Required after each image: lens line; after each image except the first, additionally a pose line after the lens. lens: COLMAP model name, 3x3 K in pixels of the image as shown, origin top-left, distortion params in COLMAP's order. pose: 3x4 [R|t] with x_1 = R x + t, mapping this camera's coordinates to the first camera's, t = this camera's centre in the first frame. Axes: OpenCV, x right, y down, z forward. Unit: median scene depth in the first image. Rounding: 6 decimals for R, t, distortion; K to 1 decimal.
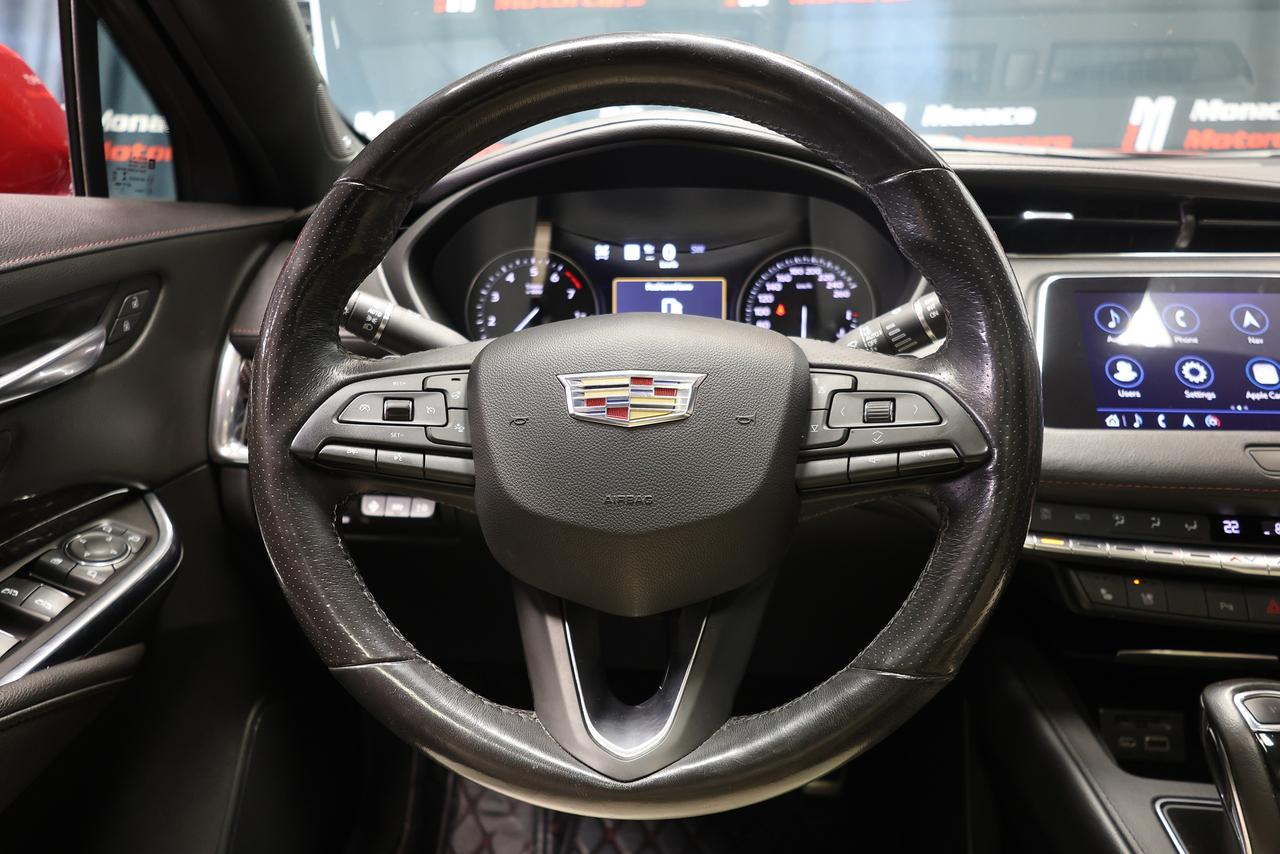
lens RADIAL K [[911.1, 0, 639.6], [0, 911.1, 419.7], [0, 0, 1]] dist [0.010072, -0.001956]
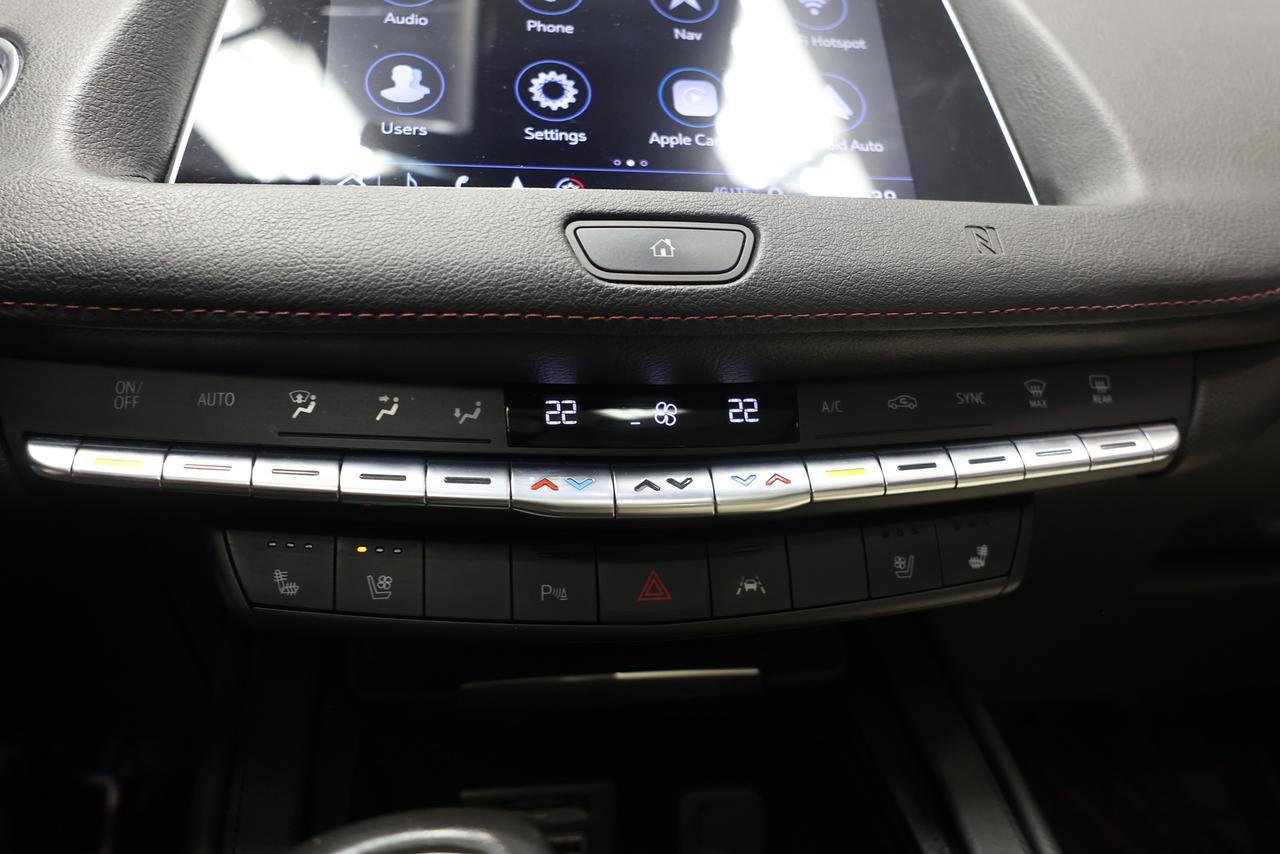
lens RADIAL K [[1007.4, 0, 643.4], [0, 1007.4, 418.0], [0, 0, 1]] dist [0.031683, -0.004860]
pose [[0.973598, -0.028981, 0.226421, 0.533149], [0.016713, 0.998296, 0.055914, 0.086830], [-0.227656, -0.050653, 0.972423, 0.483927]]
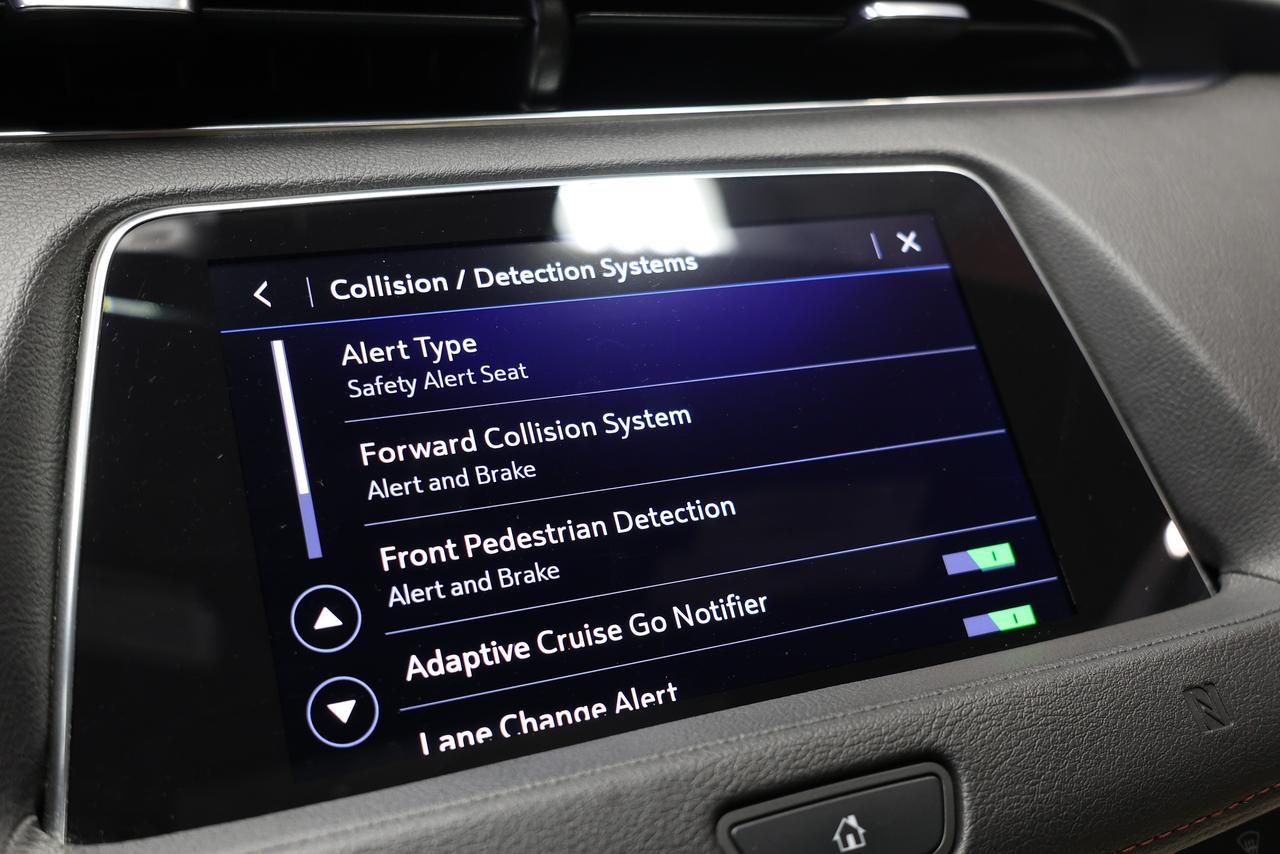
lens RADIAL K [[1329.9, 0, 641.6], [0, 1329.9, 436.6], [0, 0, 1]] dist [0.004711, 0.000000]
pose [[0.891578, -0.144743, 0.429113, 0.431274], [0.099251, 0.986964, 0.126695, -0.132933], [-0.441857, -0.070369, 0.894321, 0.577804]]
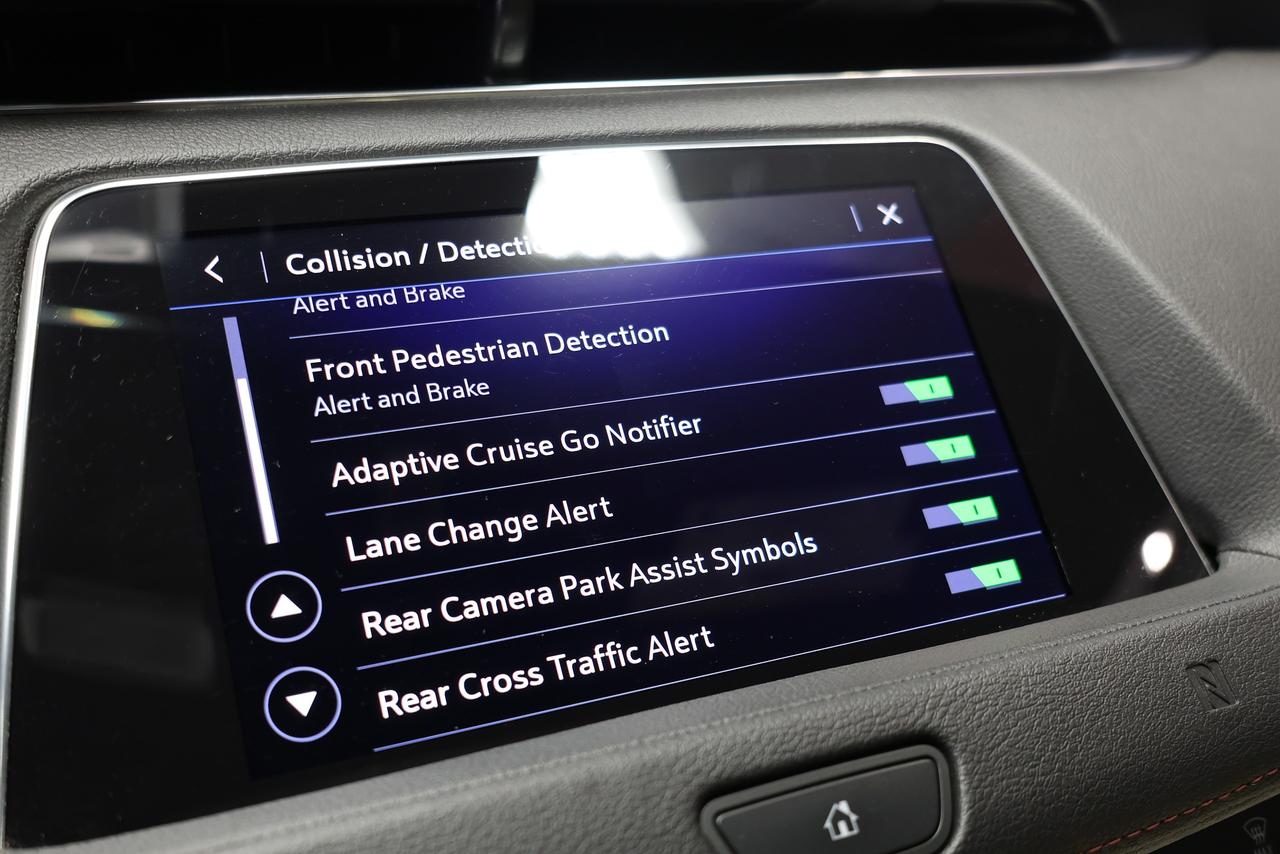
lens RADIAL K [[1329.9, 0, 639.7], [0, 1329.9, 446.4], [0, 0, 1]] dist [0.004711, 0.000000]
pose [[0.883235, -0.155849, 0.442275, 0.440109], [0.114972, 0.986340, 0.117964, -0.114415], [-0.454618, -0.053341, 0.889088, 0.595028]]
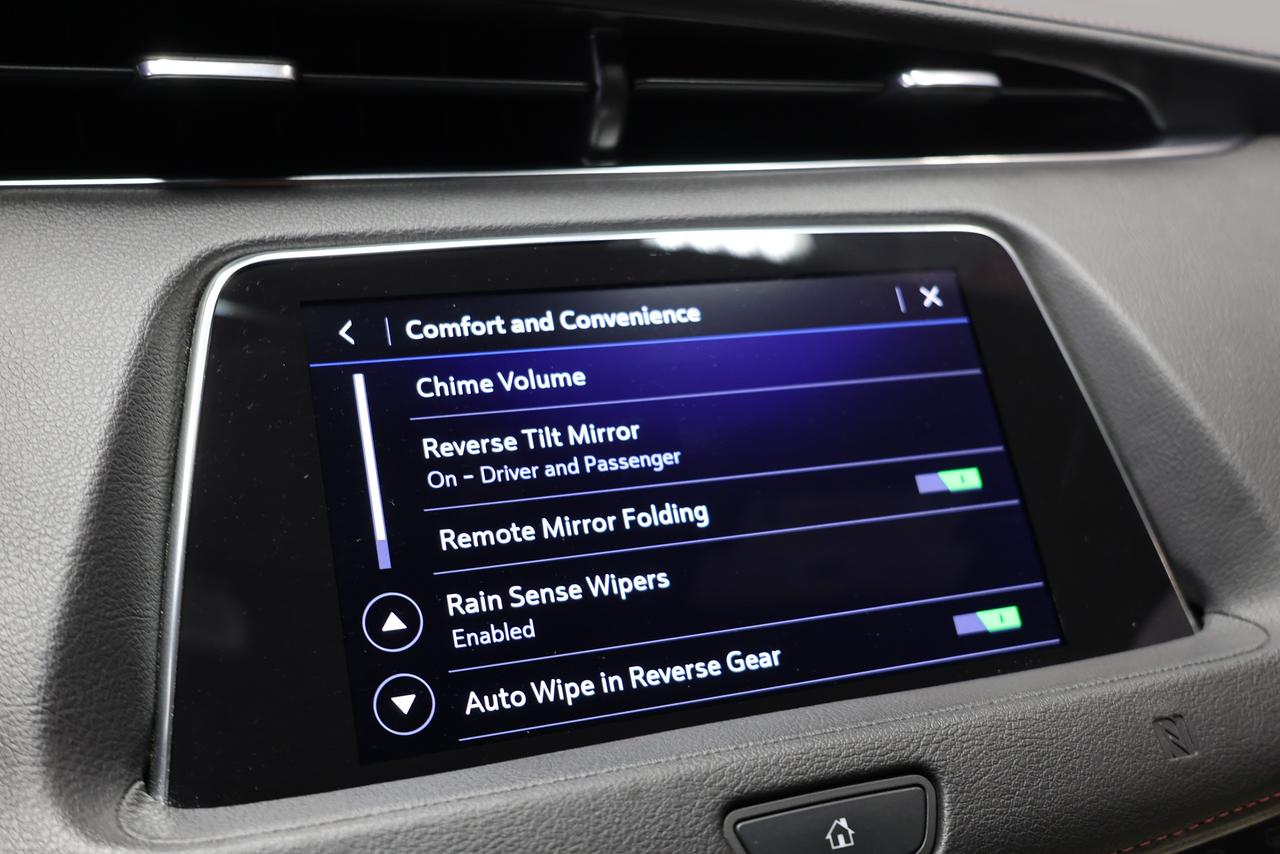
lens RADIAL K [[1312.4, 0, 639.3], [0, 1312.4, 448.9], [0, 0, 1]] dist [-0.000728, 0.000000]
pose [[0.914920, -0.115675, 0.386704, 0.419552], [0.064730, 0.987704, 0.142306, -0.156955], [-0.398411, -0.105168, 0.911158, 0.531231]]
